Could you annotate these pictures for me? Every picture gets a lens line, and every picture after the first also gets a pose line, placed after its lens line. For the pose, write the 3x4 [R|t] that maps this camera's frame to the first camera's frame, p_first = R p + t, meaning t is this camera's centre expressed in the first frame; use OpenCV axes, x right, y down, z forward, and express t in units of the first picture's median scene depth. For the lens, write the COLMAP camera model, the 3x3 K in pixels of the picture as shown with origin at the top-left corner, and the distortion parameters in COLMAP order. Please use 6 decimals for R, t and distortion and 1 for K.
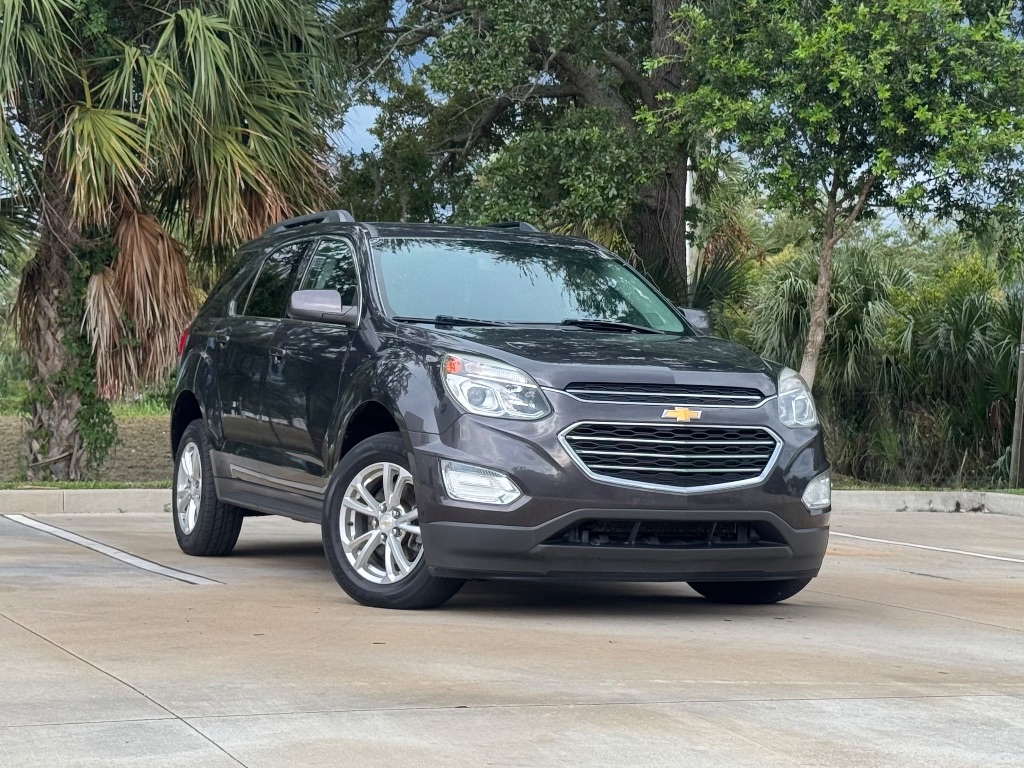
lens RADIAL K [[2292.6, 0, 512.0], [0, 2292.6, 384.0], [0, 0, 1]] dist [0.156856, -0.171233]
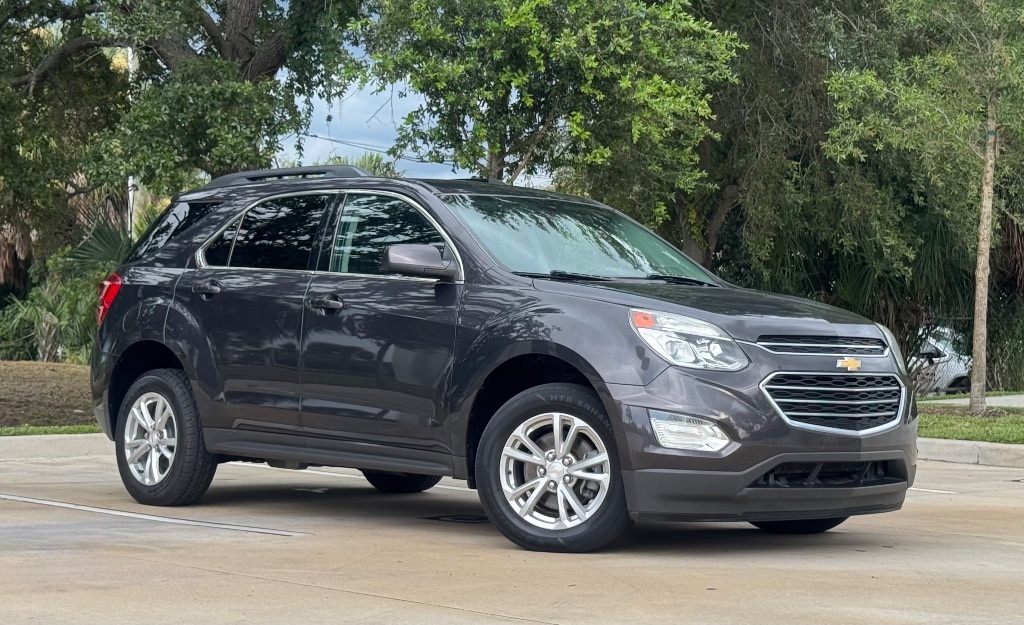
lens RADIAL K [[2104.1, 0, 512.0], [0, 2104.1, 312.5], [0, 0, 1]] dist [0.149377, 0.094186]
pose [[0.940704, -0.005634, 0.339183, -0.393667], [0.005799, 0.999983, 0.000529, -0.011878], [-0.339180, 0.001469, 0.940720, 0.105709]]
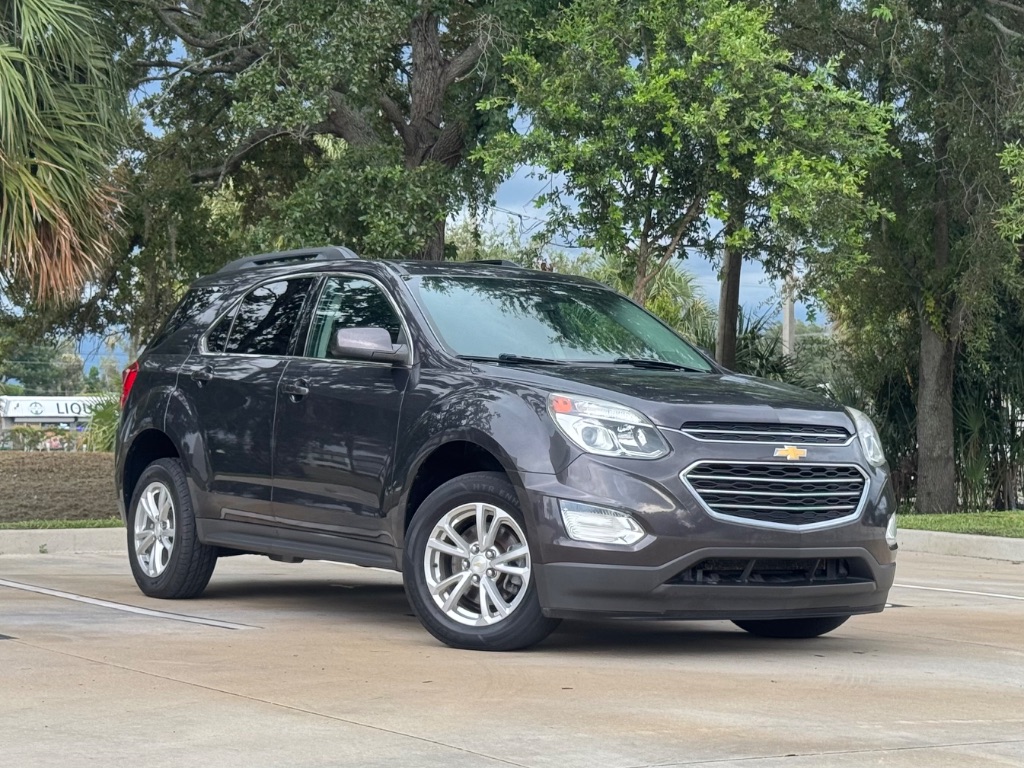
lens RADIAL K [[2227.3, 0, 489.9], [0, 2227.3, 383.0], [0, 0, 1]] dist [0.129406, 0.375635]
pose [[0.984024, -0.001105, 0.178031, -0.219071], [0.003606, 0.999899, -0.013724, -0.004304], [-0.177998, 0.014147, 0.983929, 0.051733]]
